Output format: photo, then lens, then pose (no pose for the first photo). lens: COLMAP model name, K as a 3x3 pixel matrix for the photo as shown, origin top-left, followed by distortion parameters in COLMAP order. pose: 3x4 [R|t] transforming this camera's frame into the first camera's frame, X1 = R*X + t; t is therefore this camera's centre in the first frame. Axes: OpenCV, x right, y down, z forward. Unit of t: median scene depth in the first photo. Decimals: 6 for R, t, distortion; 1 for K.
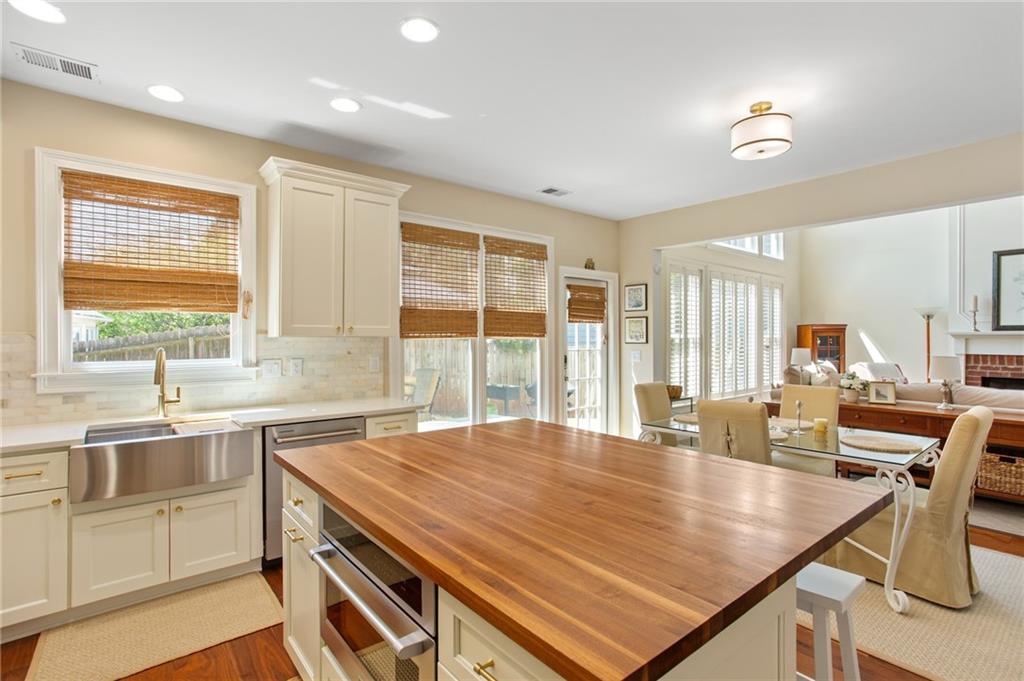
lens RADIAL K [[496.3, 0, 509.5], [0, 496.3, 339.1], [0, 0, 1]] dist [-0.034766, 0.014612]
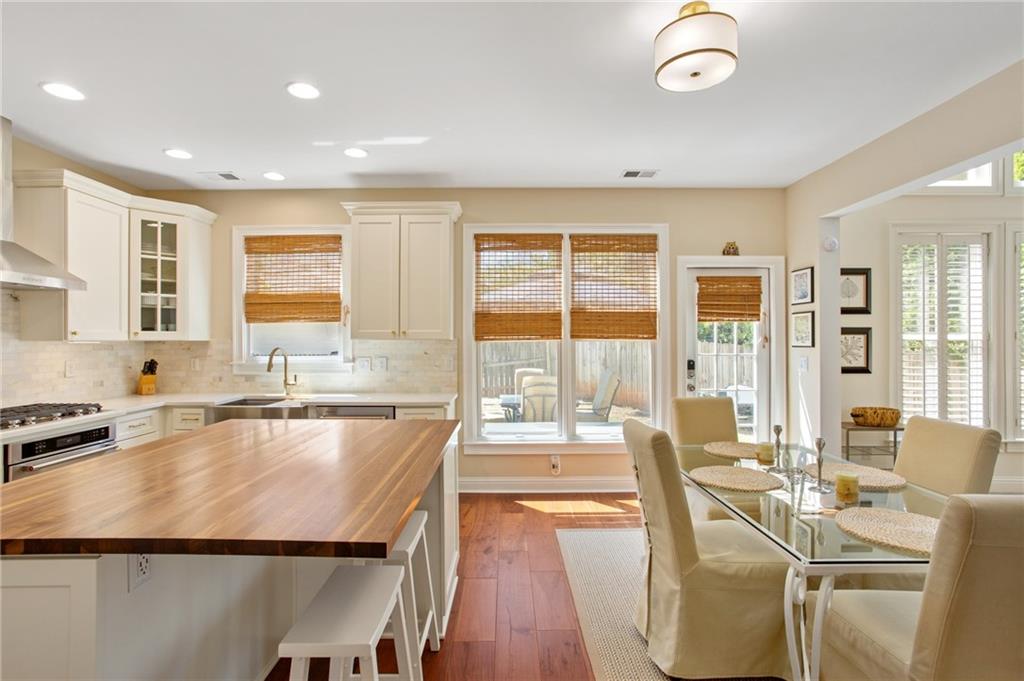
lens RADIAL K [[496.3, 0, 510.9], [0, 496.3, 340.8], [0, 0, 1]] dist [-0.034766, 0.014612]
pose [[0.772221, -0.000873, -0.635354, 0.482875], [0.000208, 0.999999, -0.001121, -0.000109], [0.635354, 0.000733, 0.772220, 0.183399]]
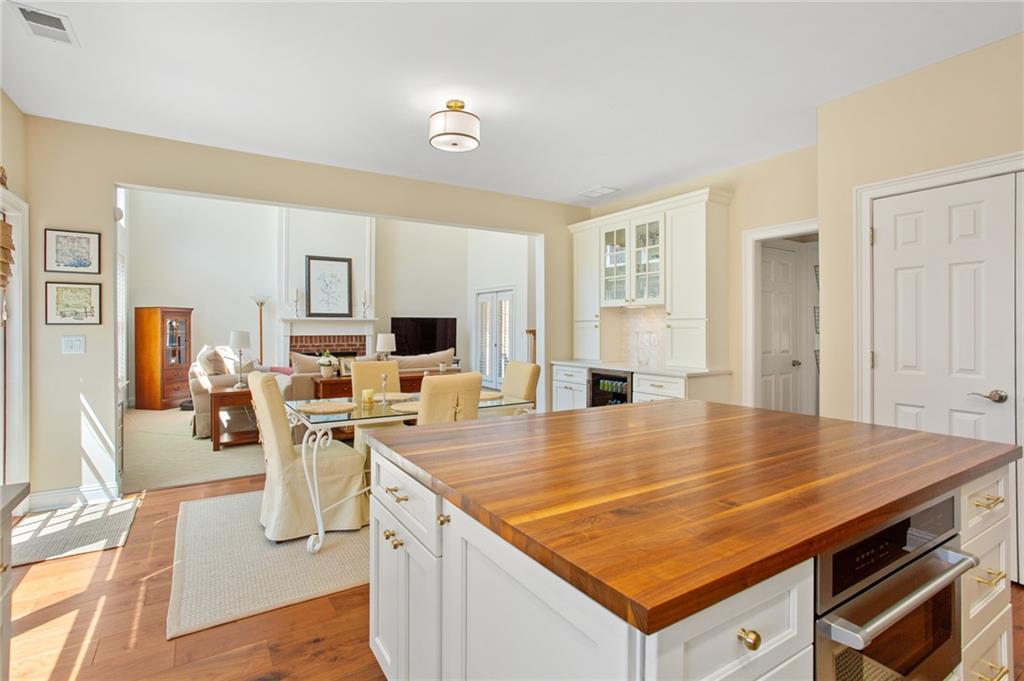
lens RADIAL K [[496.3, 0, 512.5], [0, 496.3, 331.6], [0, 0, 1]] dist [-0.034766, 0.014612]
pose [[0.110815, -0.010310, 0.993788, -0.368148], [0.005618, 0.999937, 0.009748, 0.018166], [-0.993825, 0.004503, 0.110866, 0.477270]]
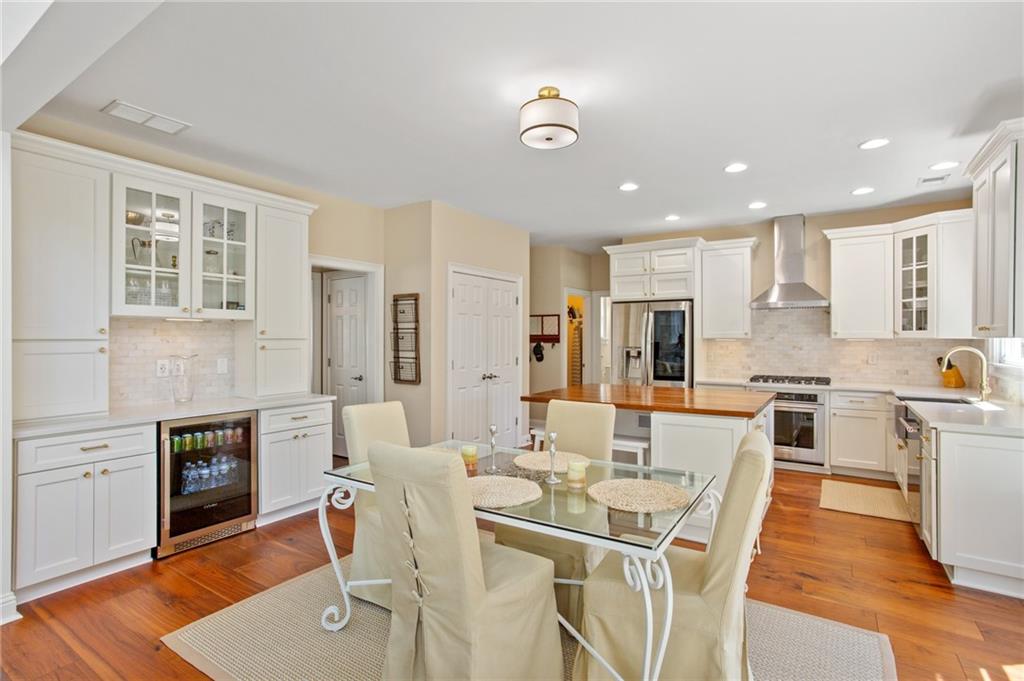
lens RADIAL K [[496.3, 0, 503.5], [0, 496.3, 340.4], [0, 0, 1]] dist [-0.034766, 0.014612]
pose [[-0.957515, -0.001679, -0.288380, 0.556408], [-0.003793, 0.999970, 0.006773, -0.001635], [0.288360, 0.007579, -0.957492, 1.198663]]
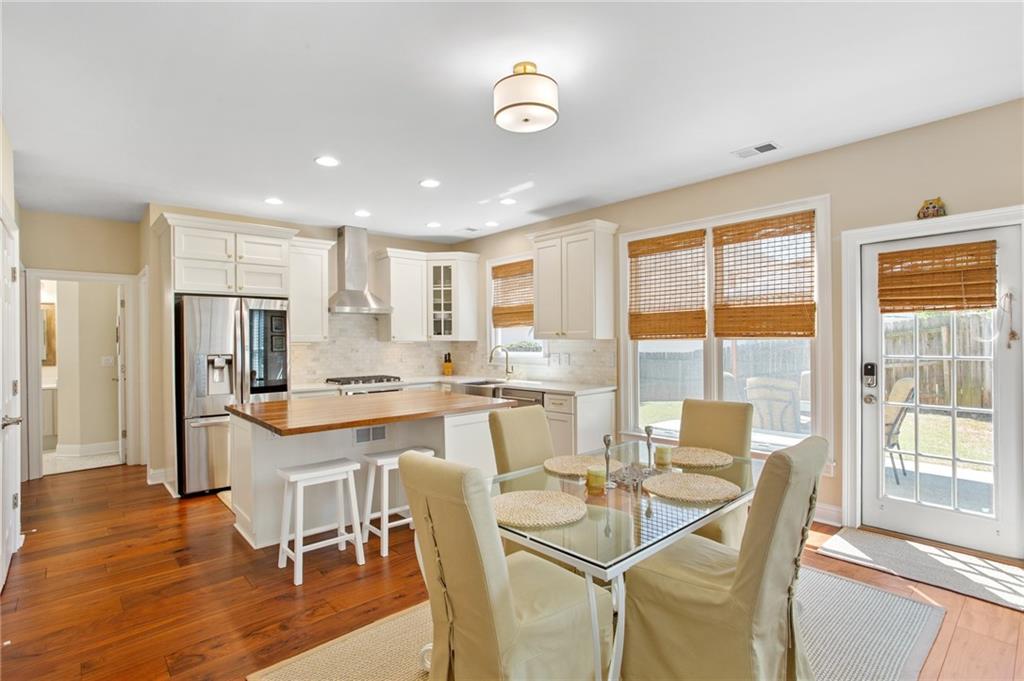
lens RADIAL K [[496.3, 0, 510.3], [0, 496.3, 342.3], [0, 0, 1]] dist [-0.034766, 0.014612]
pose [[0.045927, 0.003954, -0.998937, 0.862288], [0.006921, 0.999967, 0.004276, -0.002269], [0.998921, -0.007110, 0.045898, 0.590738]]
